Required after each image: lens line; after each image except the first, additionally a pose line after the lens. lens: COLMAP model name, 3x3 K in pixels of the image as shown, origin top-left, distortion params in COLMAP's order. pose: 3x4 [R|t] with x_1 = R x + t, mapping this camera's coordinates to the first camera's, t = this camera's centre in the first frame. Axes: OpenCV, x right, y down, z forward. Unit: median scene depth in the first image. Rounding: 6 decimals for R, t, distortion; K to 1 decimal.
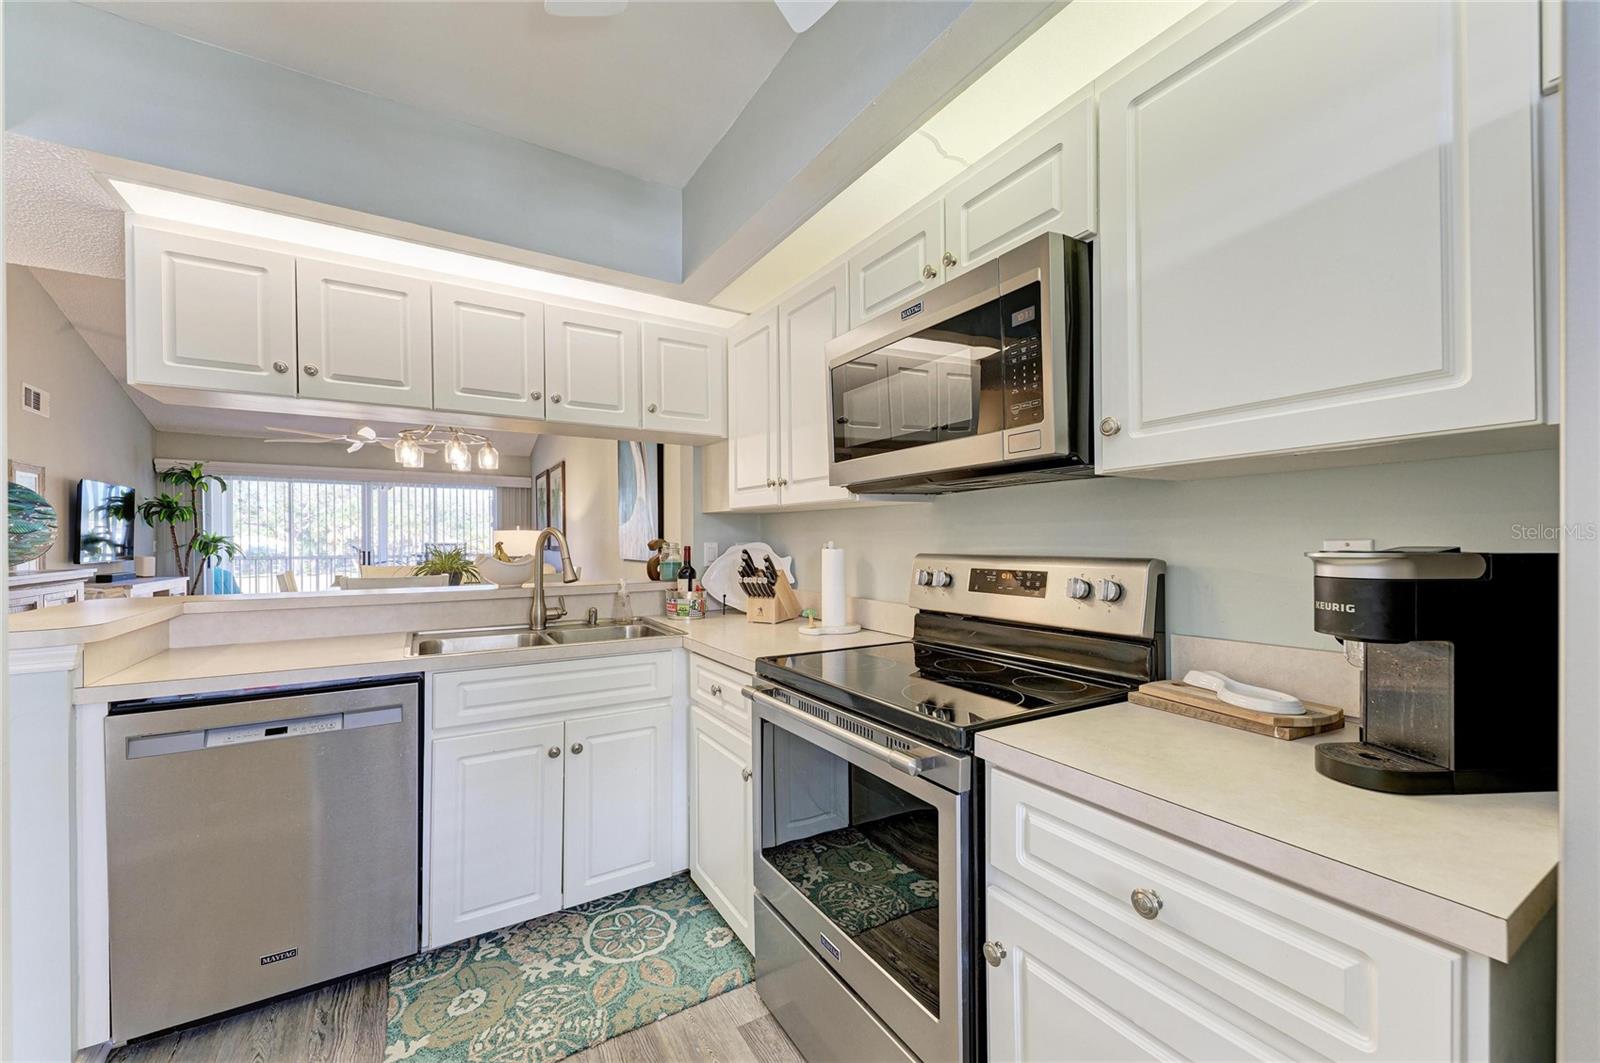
lens RADIAL K [[624.0, 0, 809.1], [0, 624.0, 545.6], [0, 0, 1]] dist [0.020515, -0.006292]
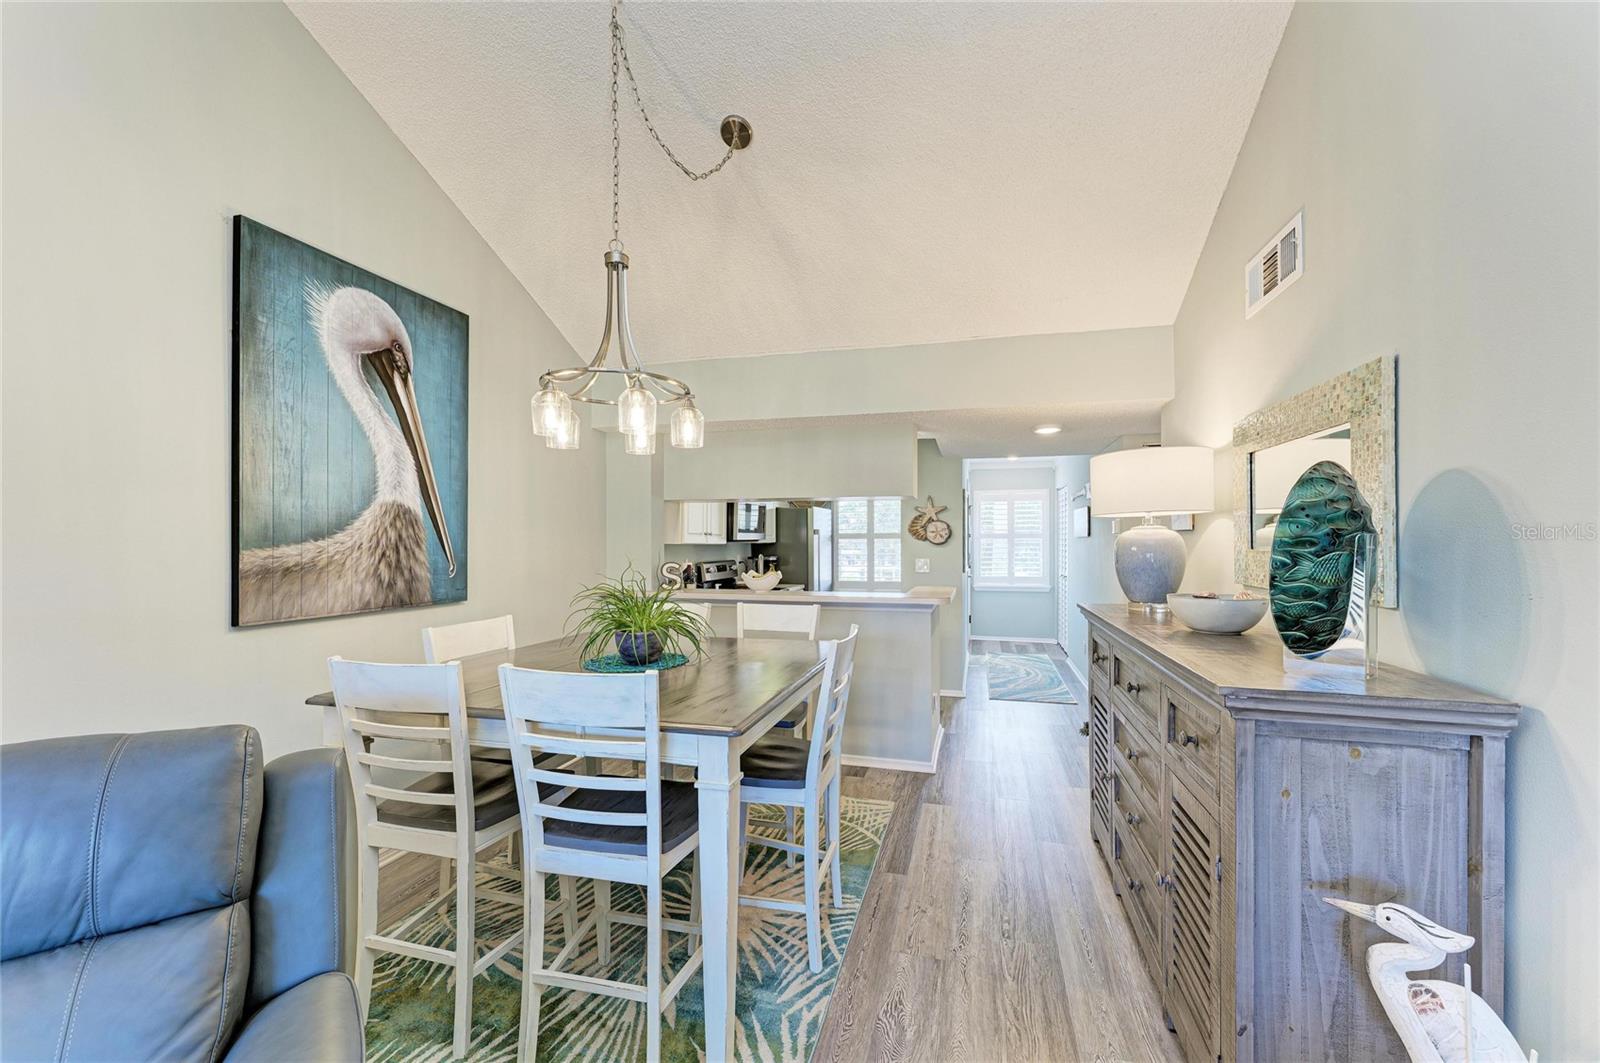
lens RADIAL K [[624.0, 0, 810.2], [0, 624.0, 546.9], [0, 0, 1]] dist [0.020515, -0.006292]
pose [[-0.676772, -0.002283, 0.736189, -0.657027], [0.010618, 0.999861, 0.012862, -0.026248], [-0.736116, 0.016521, -0.676654, 0.751355]]
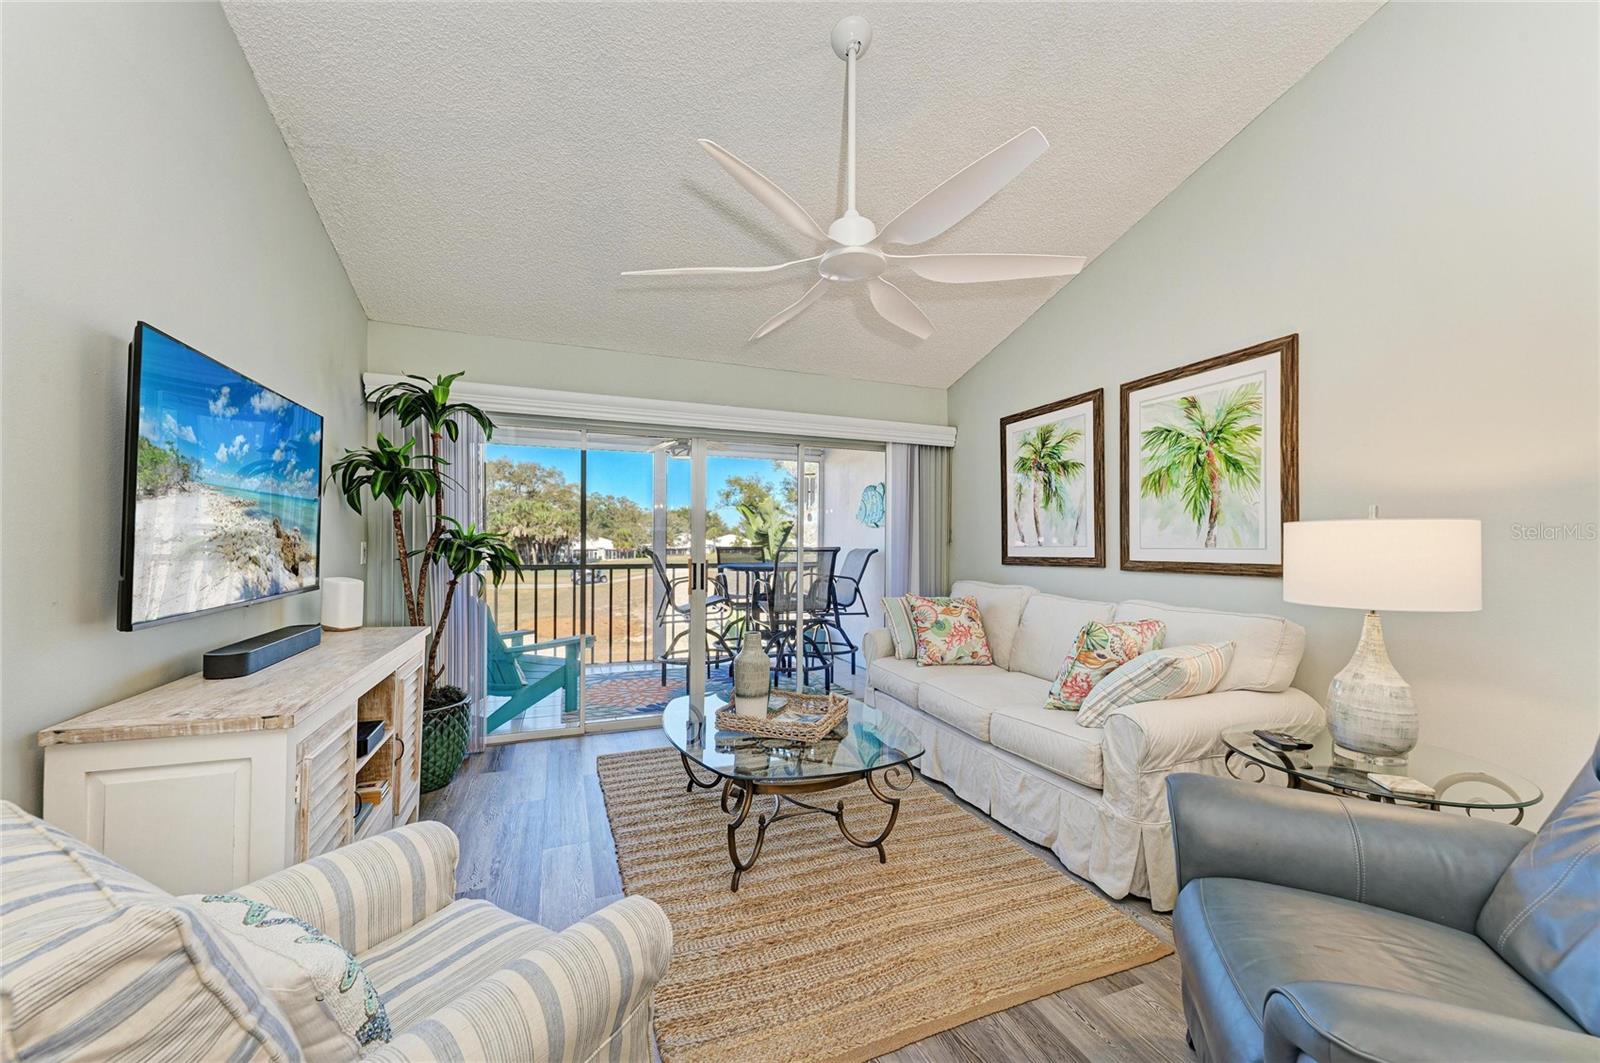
lens RADIAL K [[624.0, 0, 809.1], [0, 624.0, 541.2], [0, 0, 1]] dist [0.020515, -0.006292]
pose [[0.983743, 0.009785, -0.179314, -0.630151], [-0.011347, 0.999906, -0.007688, -0.008318], [0.179222, 0.009597, 0.983762, 0.606021]]
